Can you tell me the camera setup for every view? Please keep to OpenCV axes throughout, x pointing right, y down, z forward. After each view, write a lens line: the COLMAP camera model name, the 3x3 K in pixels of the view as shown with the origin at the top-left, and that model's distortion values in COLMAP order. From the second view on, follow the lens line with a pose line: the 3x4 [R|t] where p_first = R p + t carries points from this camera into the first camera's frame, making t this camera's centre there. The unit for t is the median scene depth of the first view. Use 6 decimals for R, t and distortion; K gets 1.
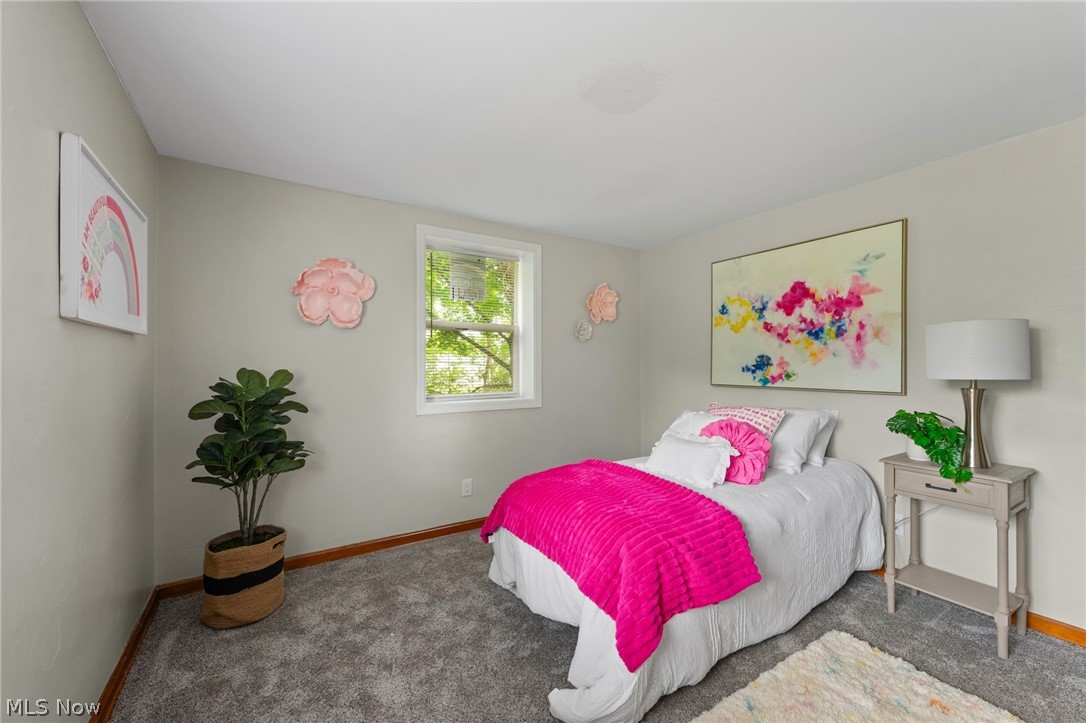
lens RADIAL K [[445.4, 0, 546.4], [0, 445.4, 366.5], [0, 0, 1]] dist [-0.010411, -0.000090]
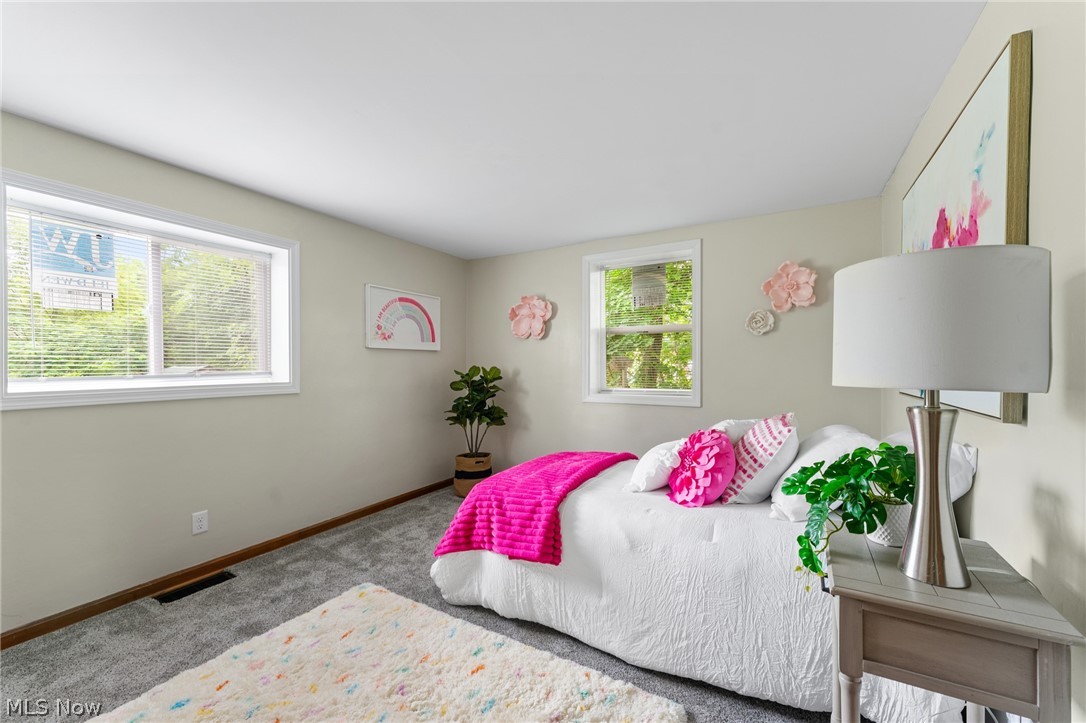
lens RADIAL K [[446.8, 0, 540.5], [0, 446.8, 373.8], [0, 0, 1]] dist [-0.000941, -0.000089]
pose [[0.439209, 0.015767, -0.898246, 1.216798], [0.001086, 0.999836, 0.018081, 0.003600], [0.898384, -0.008916, 0.439120, 0.437341]]
